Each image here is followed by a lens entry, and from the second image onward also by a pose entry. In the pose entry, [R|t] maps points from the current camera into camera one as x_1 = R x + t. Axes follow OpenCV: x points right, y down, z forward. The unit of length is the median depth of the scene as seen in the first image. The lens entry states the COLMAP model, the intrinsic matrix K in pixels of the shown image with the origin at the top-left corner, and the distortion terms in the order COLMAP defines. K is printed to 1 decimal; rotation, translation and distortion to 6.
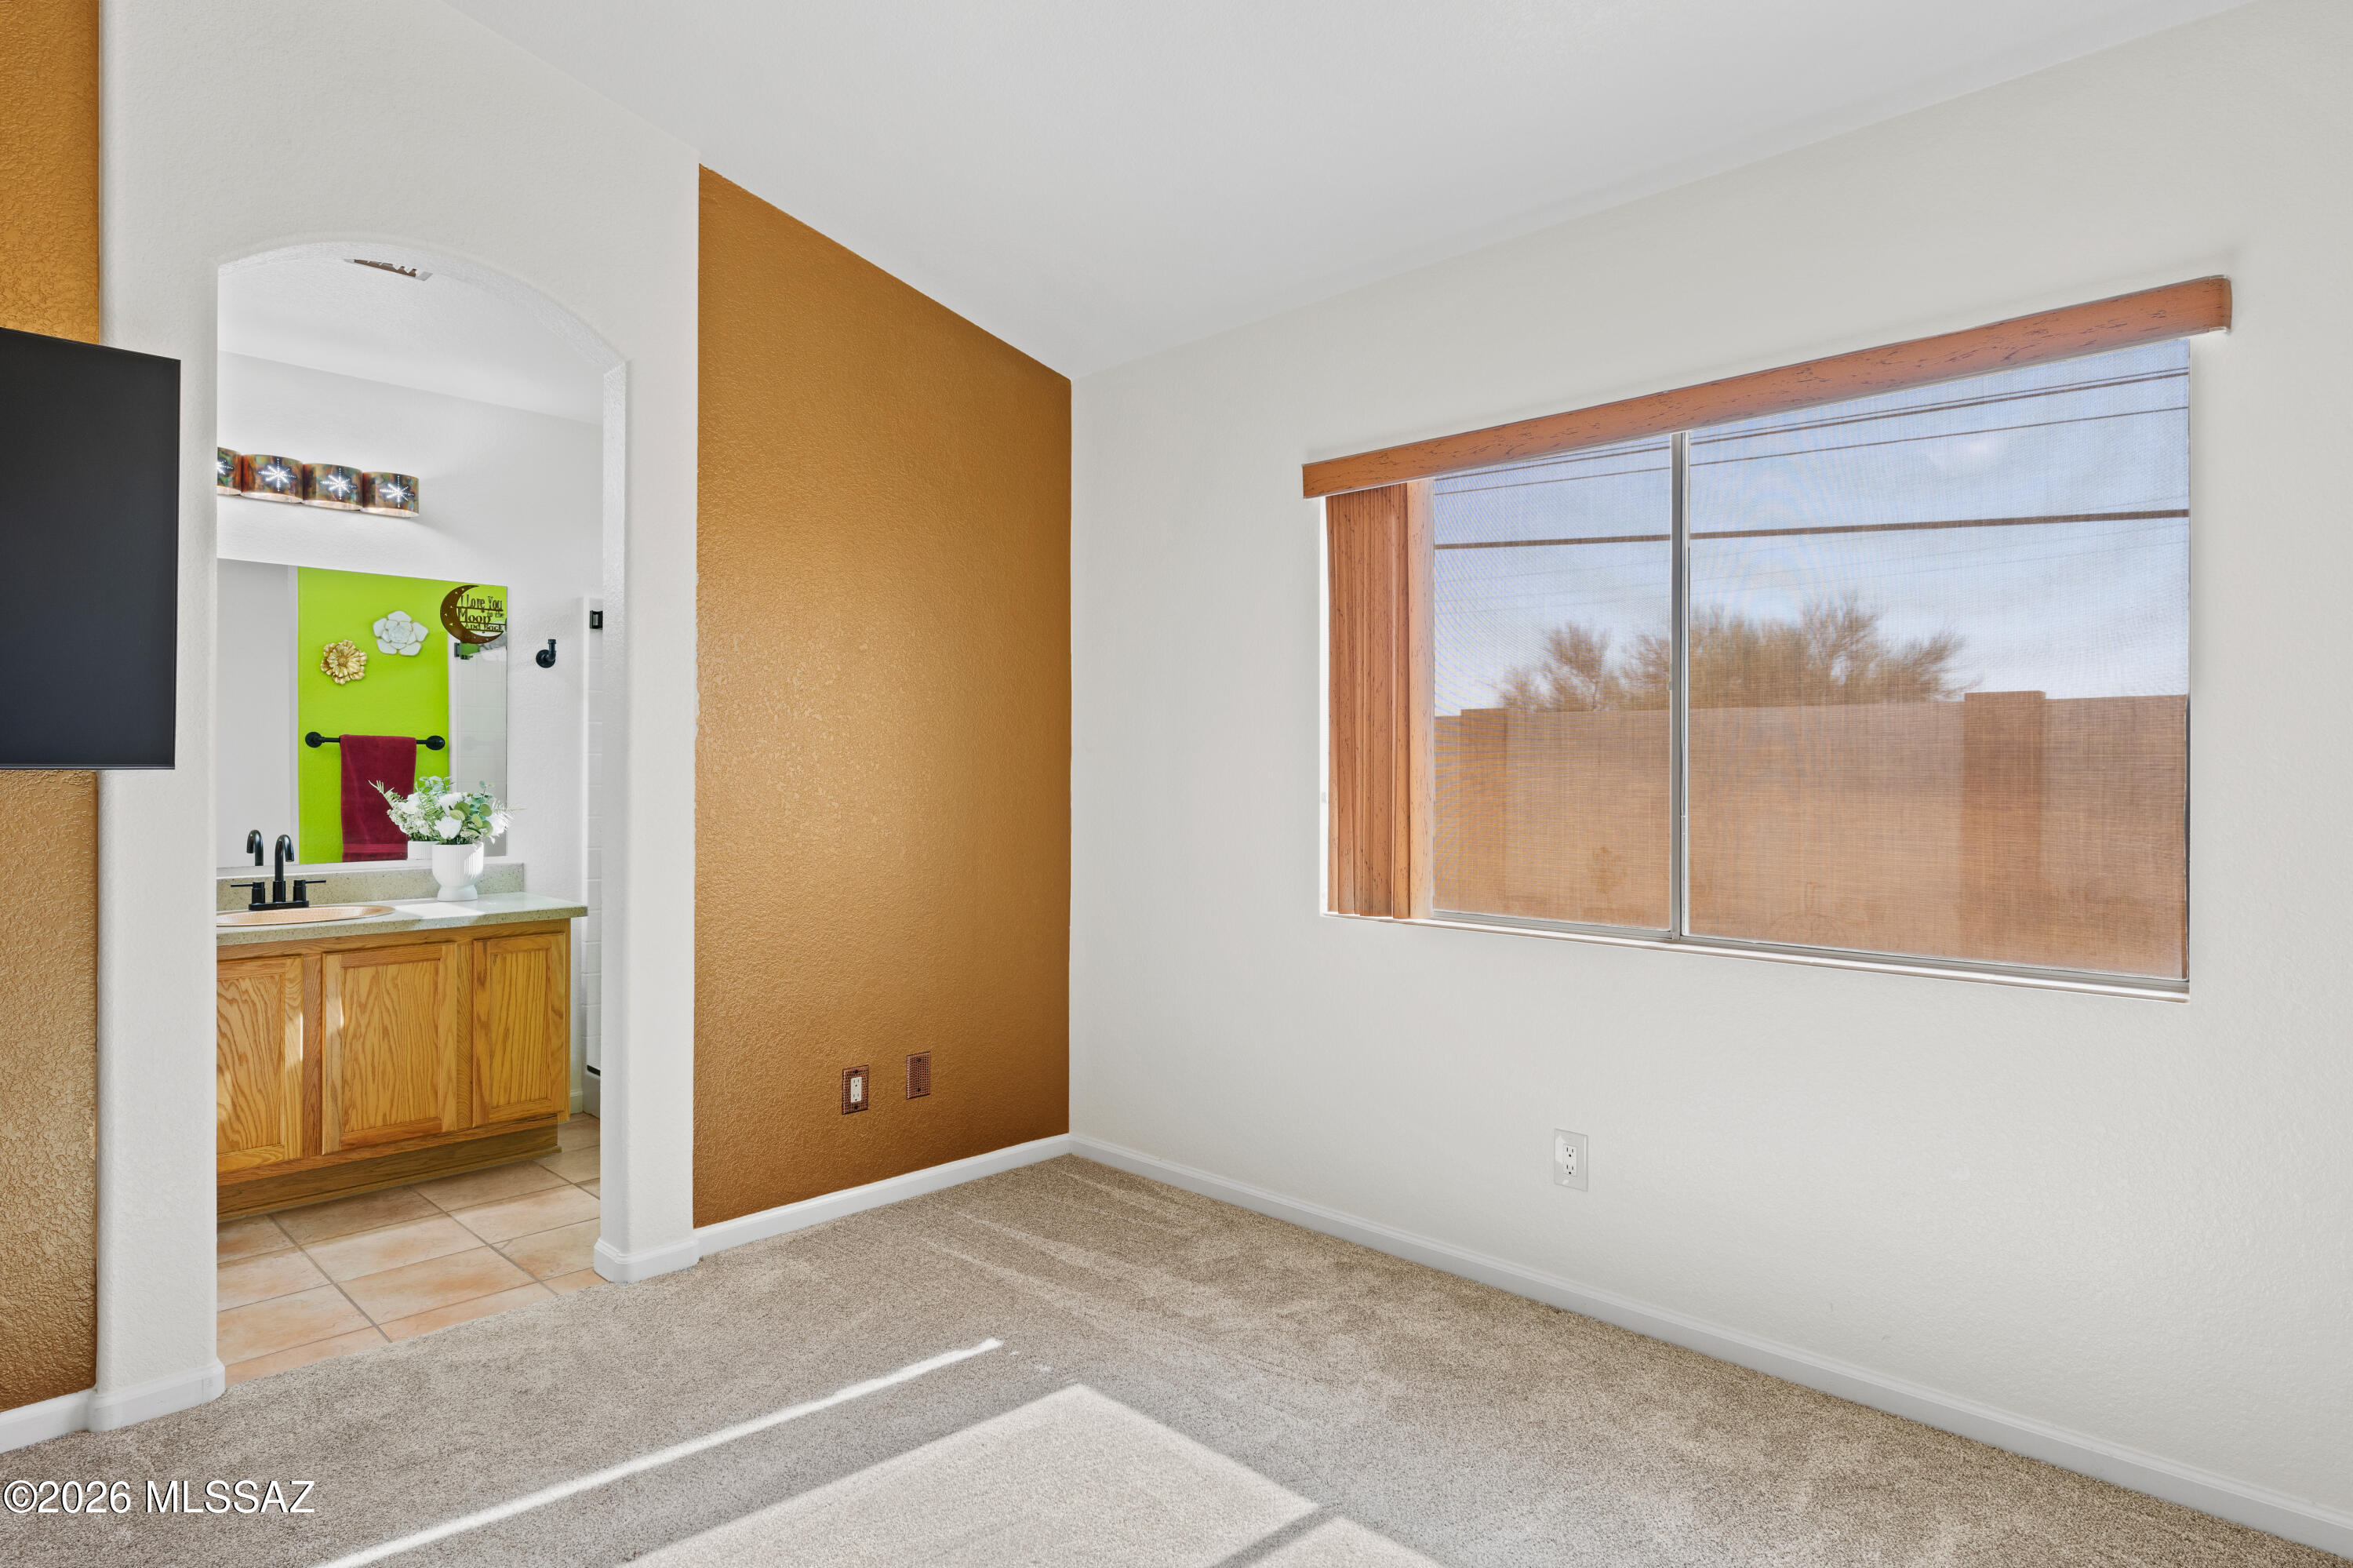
lens RADIAL K [[1338.1, 0, 1180.6], [0, 1338.1, 782.4], [0, 0, 1]] dist [0.003899, 0.000527]
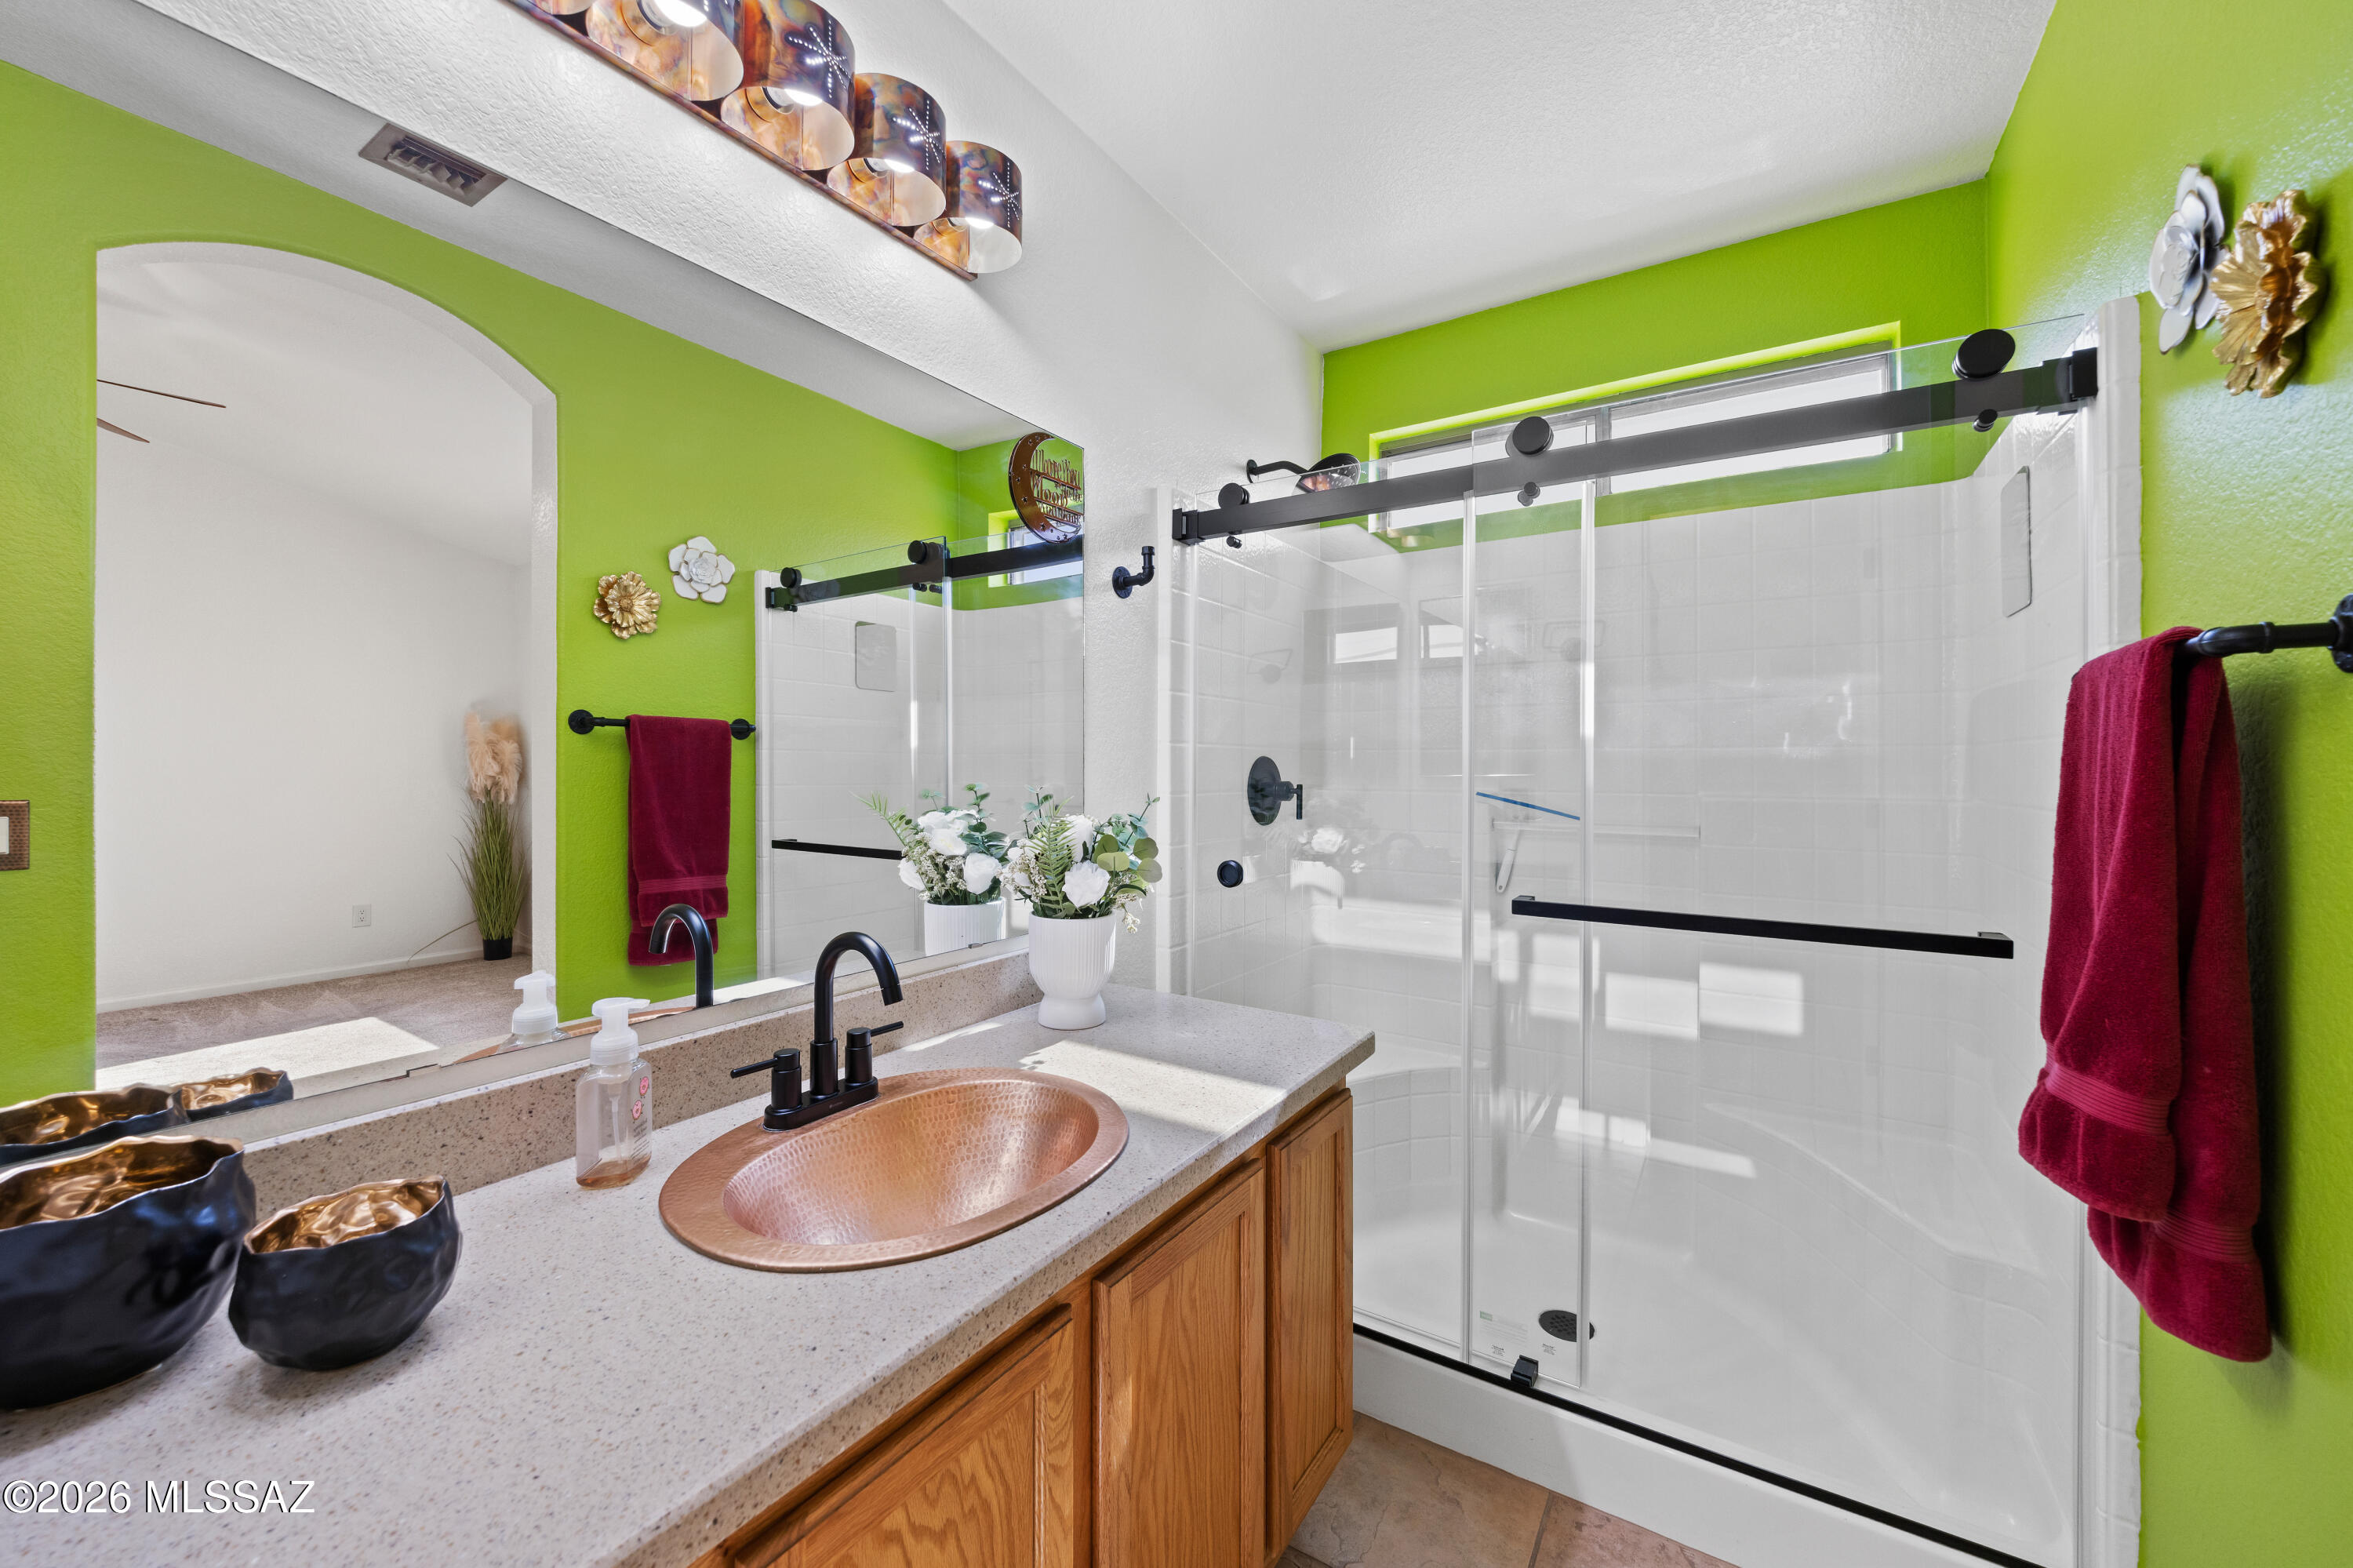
lens RADIAL K [[906.0, 0, 1168.7], [0, 906.0, 769.1], [0, 0, 1]] dist [0.000144, 0.000006]
pose [[0.980548, -0.003734, 0.196245, -0.452708], [0.003789, 0.999993, 0.000094, -0.007742], [-0.196244, 0.000652, 0.980555, 0.511296]]
